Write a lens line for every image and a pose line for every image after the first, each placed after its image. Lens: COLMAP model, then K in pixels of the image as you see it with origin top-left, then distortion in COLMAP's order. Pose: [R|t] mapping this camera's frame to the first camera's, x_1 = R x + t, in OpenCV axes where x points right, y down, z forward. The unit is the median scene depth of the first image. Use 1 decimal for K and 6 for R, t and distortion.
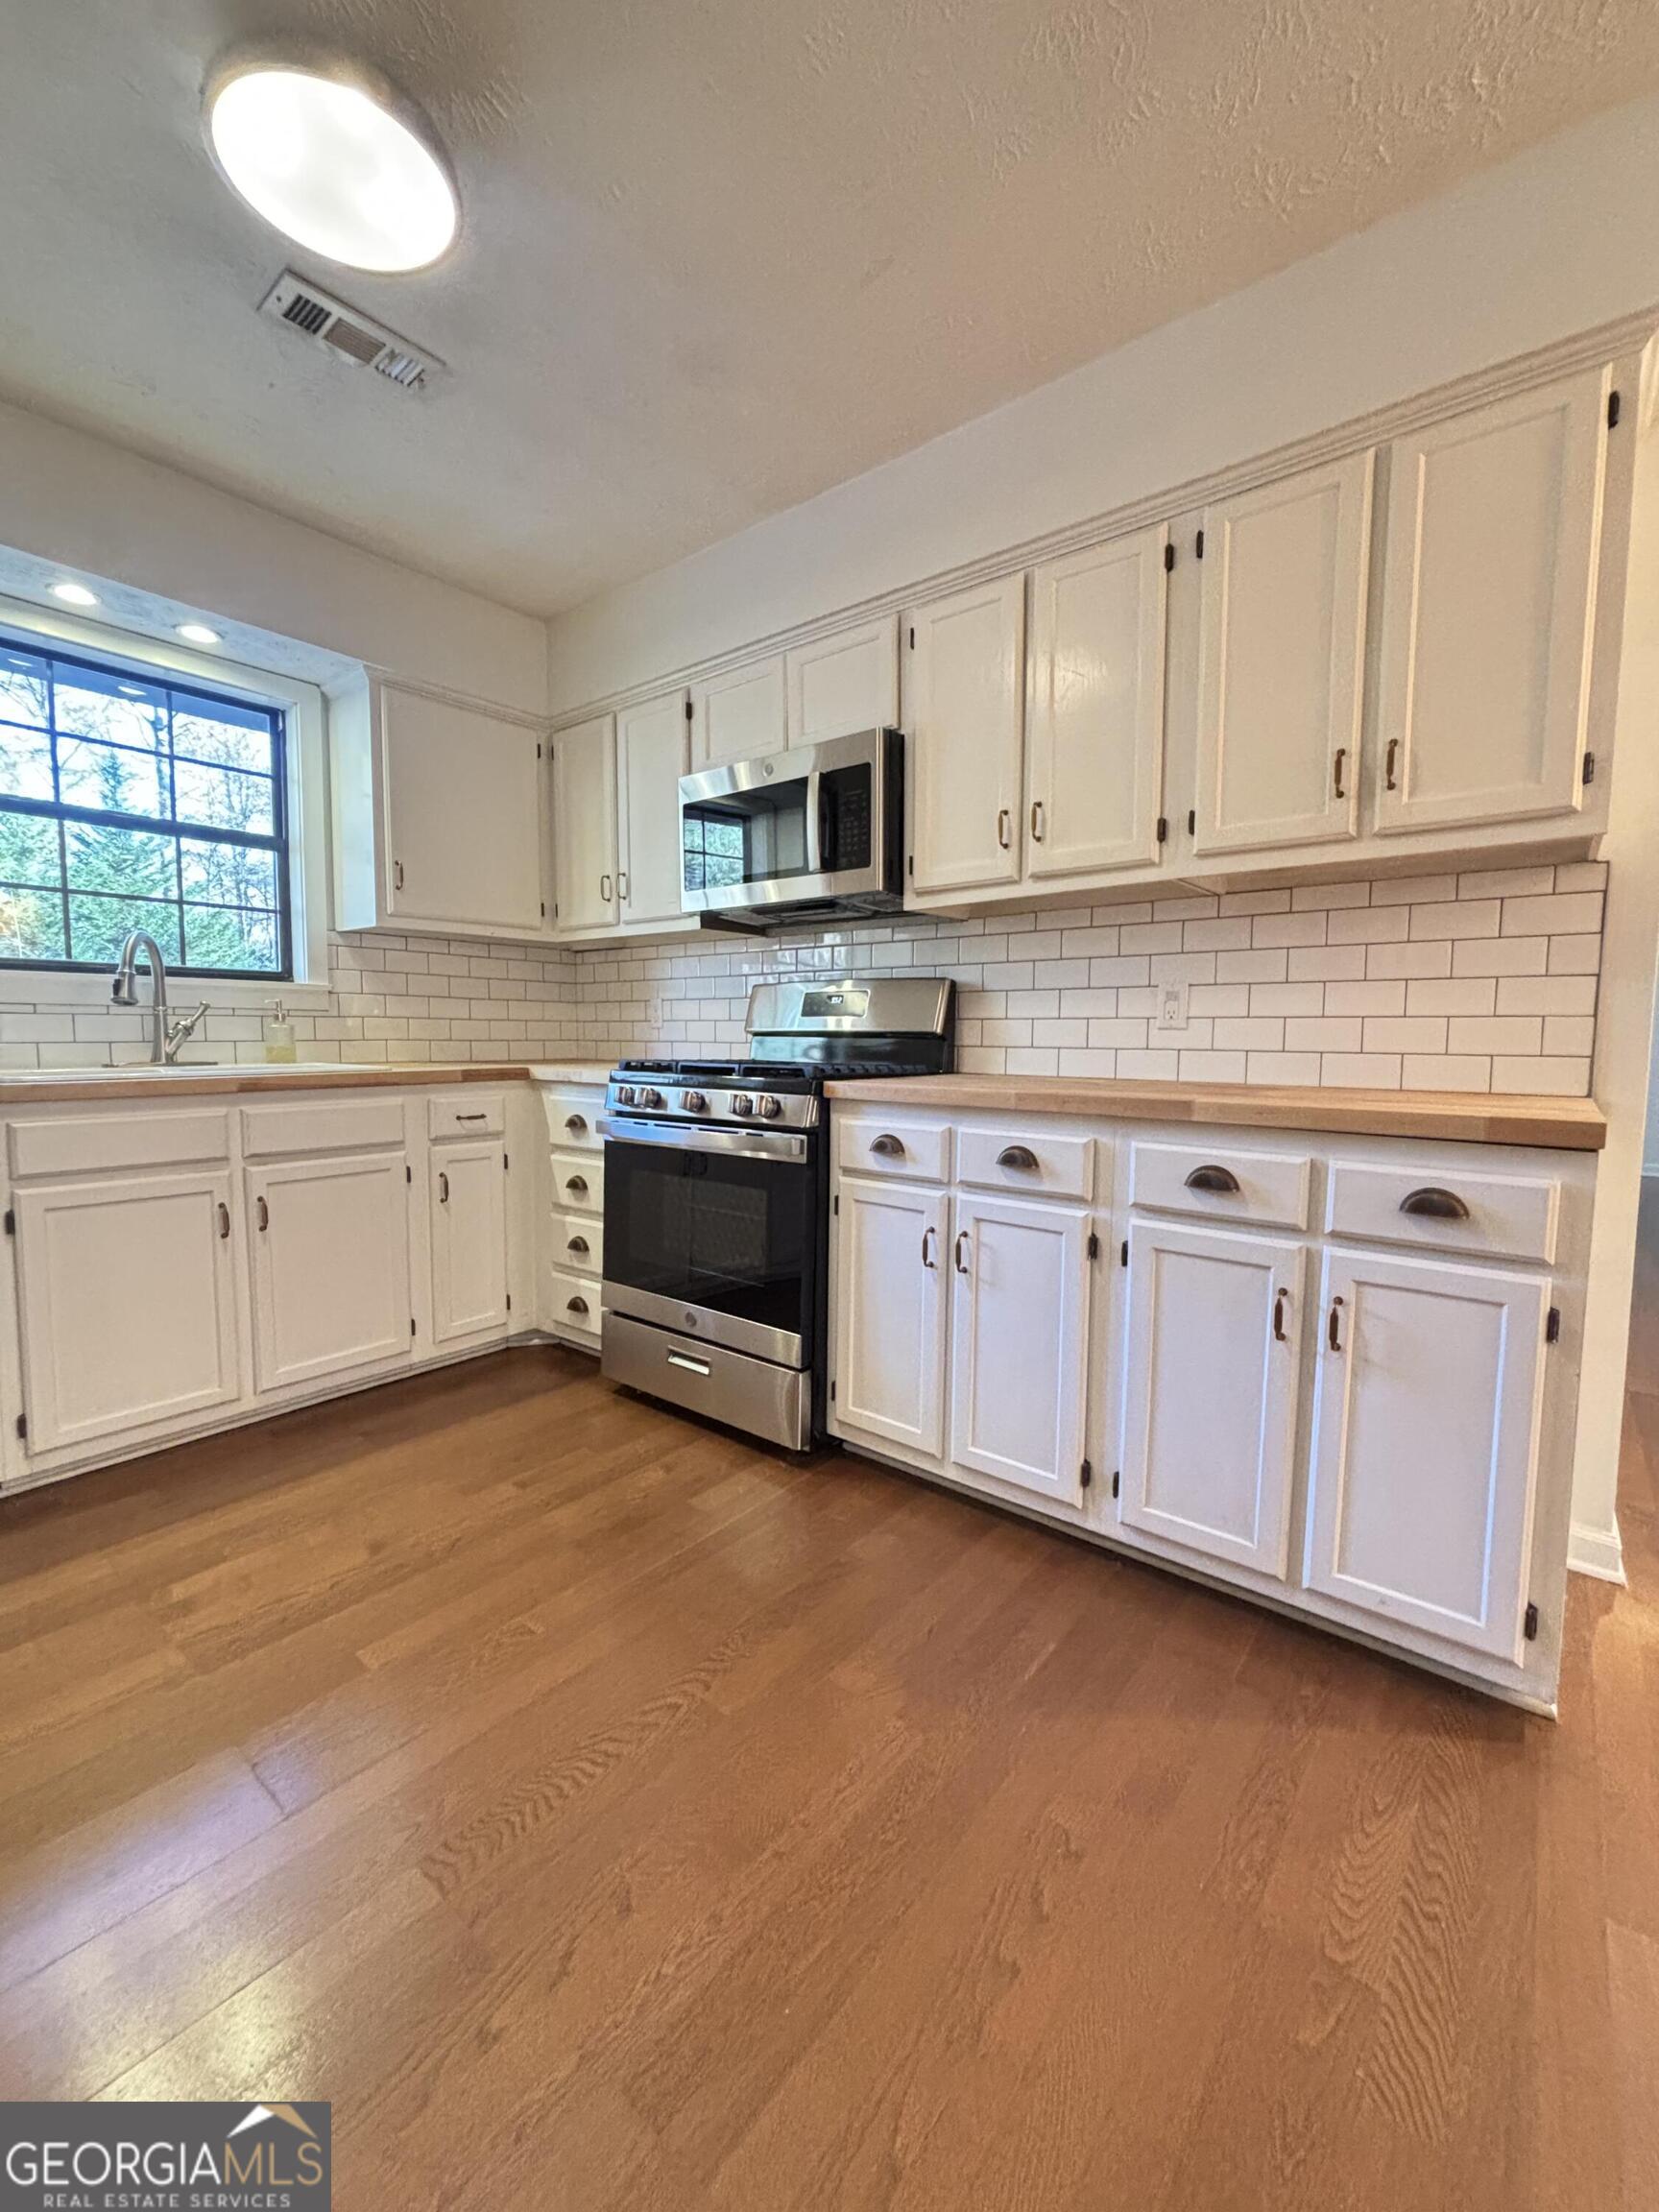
lens RADIAL K [[894.2, 0, 830.5], [0, 894.2, 1100.2], [0, 0, 1]] dist [-0.002690, 0.000230]
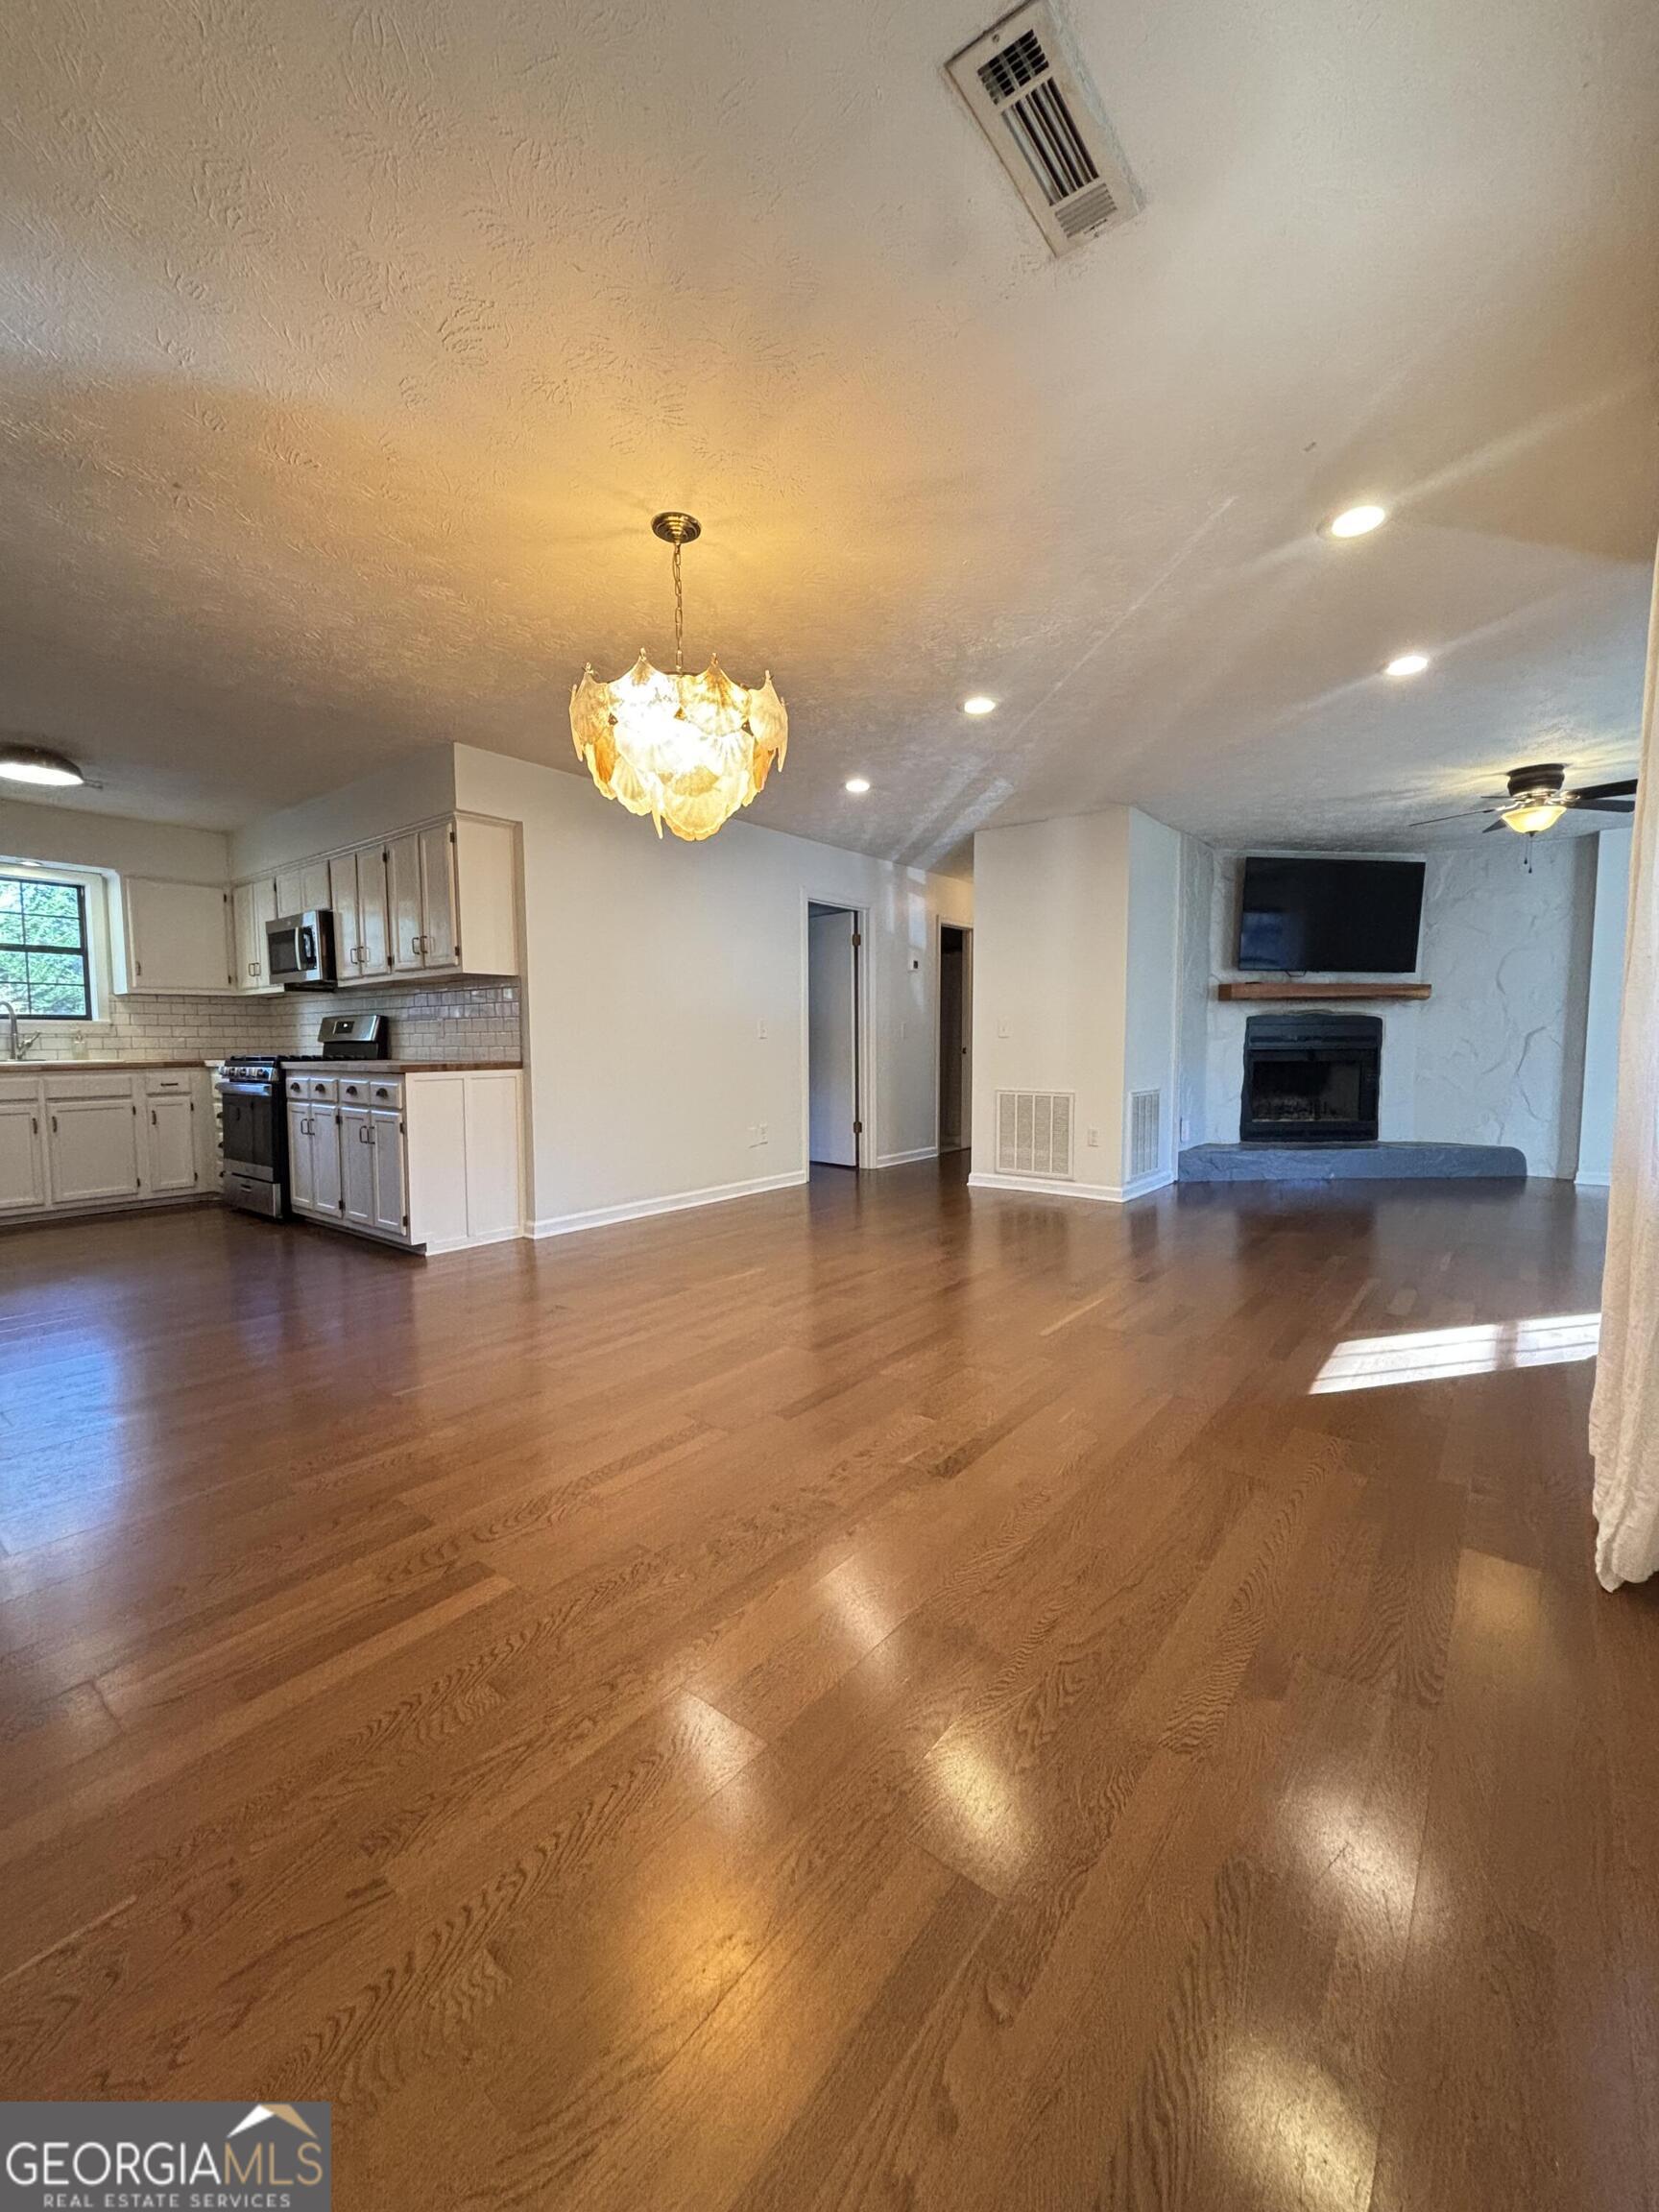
lens RADIAL K [[894.2, 0, 824.9], [0, 894.2, 1101.1], [0, 0, 1]] dist [-0.002690, 0.000230]
pose [[0.999891, -0.014047, 0.004505, 1.228579], [0.014077, 0.999878, -0.006814, 0.103443], [-0.004409, 0.006877, 0.999967, -1.201317]]
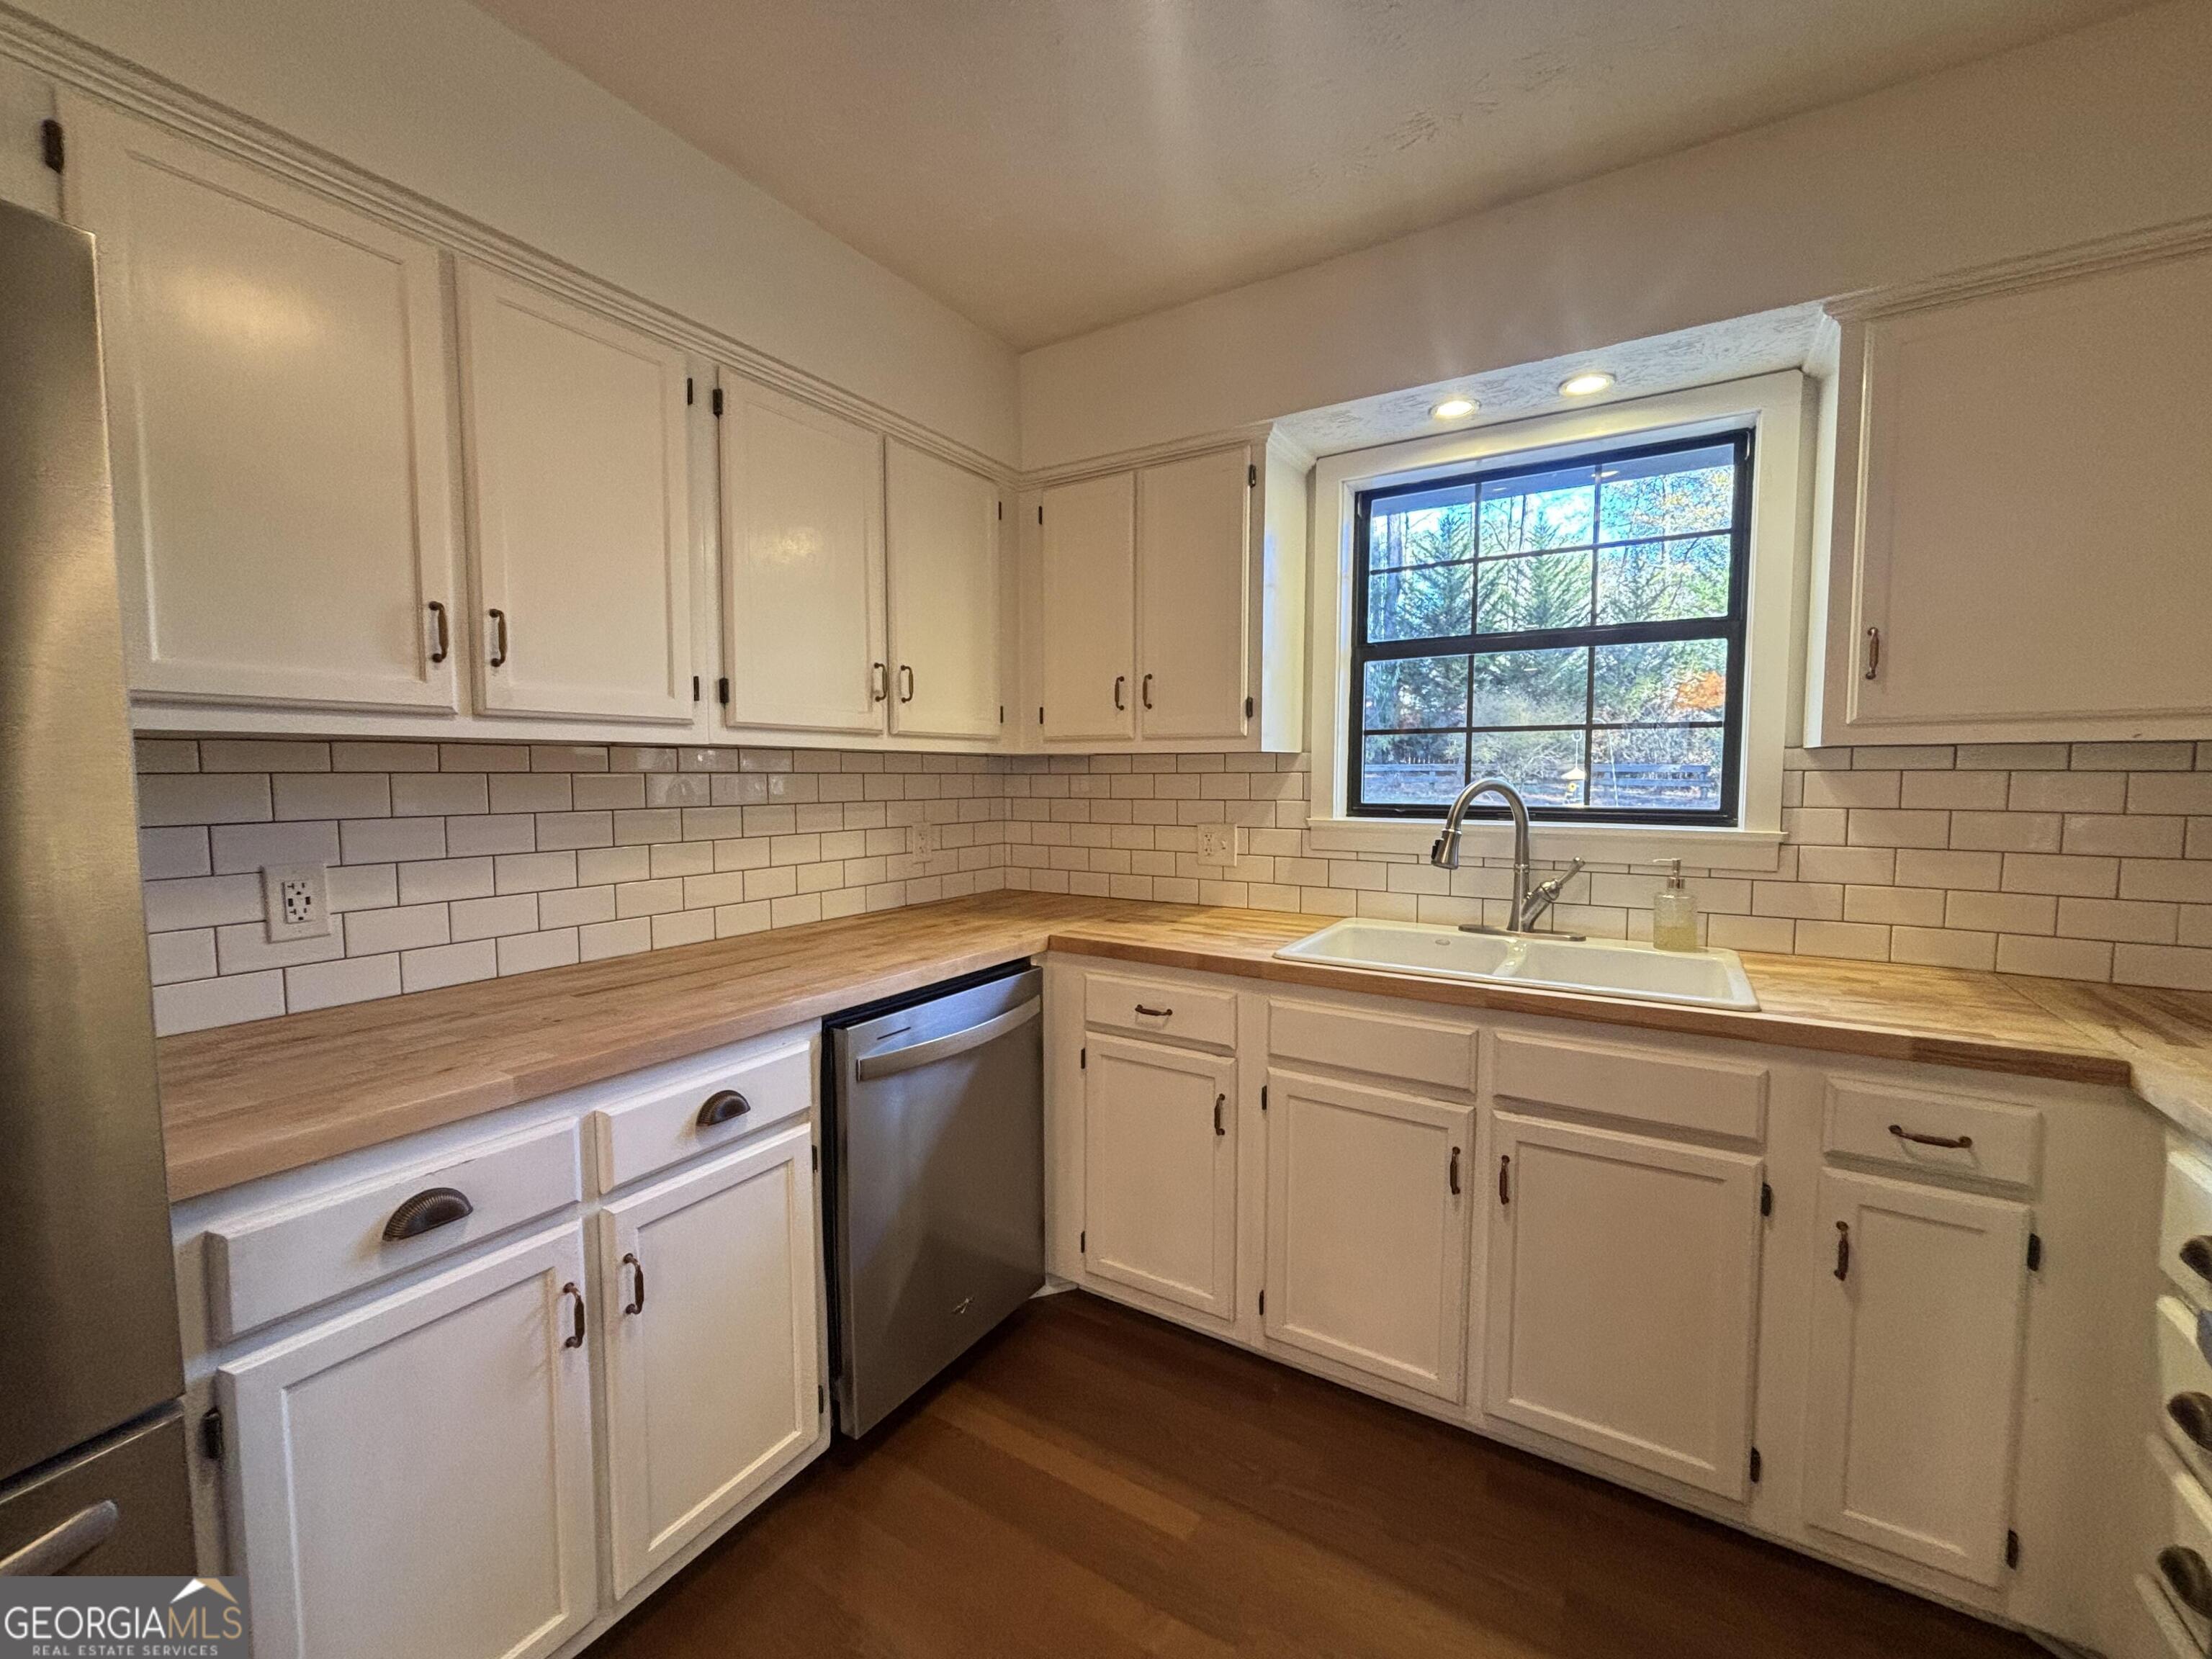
lens RADIAL K [[894.2, 0, 1090.2], [0, 894.2, 829.2], [0, 0, 1]] dist [-0.002690, 0.000230]
pose [[0.108473, 0.055877, -0.992528, 0.024631], [-0.069717, 0.996388, 0.048475, -0.152833], [0.991652, 0.063938, 0.111977, 0.522176]]
